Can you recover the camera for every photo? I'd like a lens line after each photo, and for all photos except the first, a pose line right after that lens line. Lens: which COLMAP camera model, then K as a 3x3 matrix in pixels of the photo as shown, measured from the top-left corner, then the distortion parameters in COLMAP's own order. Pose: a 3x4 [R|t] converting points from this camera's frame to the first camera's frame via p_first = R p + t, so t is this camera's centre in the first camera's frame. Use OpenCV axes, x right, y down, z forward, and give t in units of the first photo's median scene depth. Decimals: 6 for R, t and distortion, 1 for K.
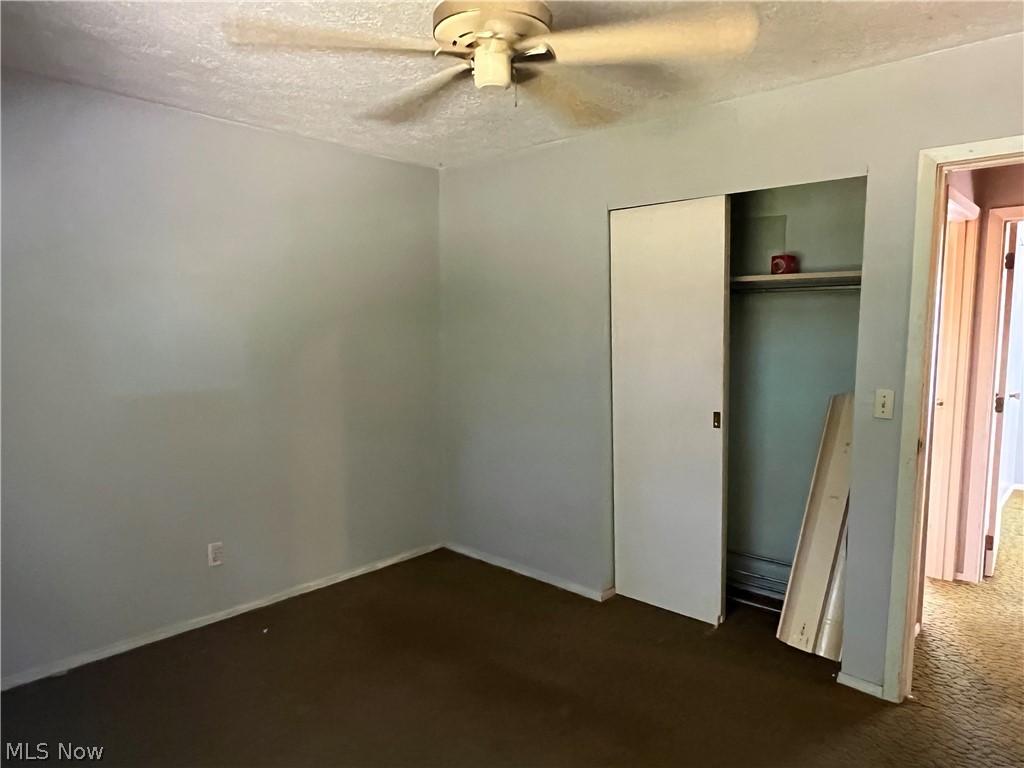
lens RADIAL K [[663.7, 0, 511.6], [0, 663.7, 389.3], [0, 0, 1]] dist [0.000890, 0.001760]
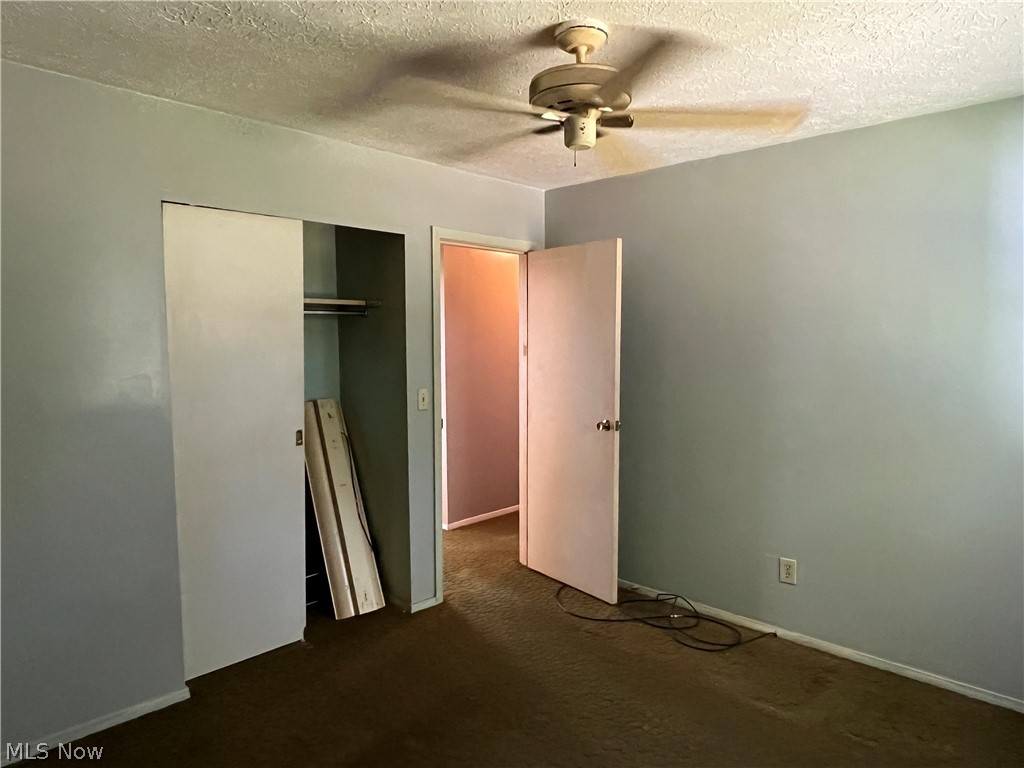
lens RADIAL K [[663.7, 0, 511.6], [0, 663.7, 389.3], [0, 0, 1]] dist [0.000890, 0.001760]
pose [[0.017702, -0.079153, 0.996705, -0.698936], [0.101497, 0.991854, 0.076965, -0.073402], [-0.994678, 0.099800, 0.025591, 0.642248]]
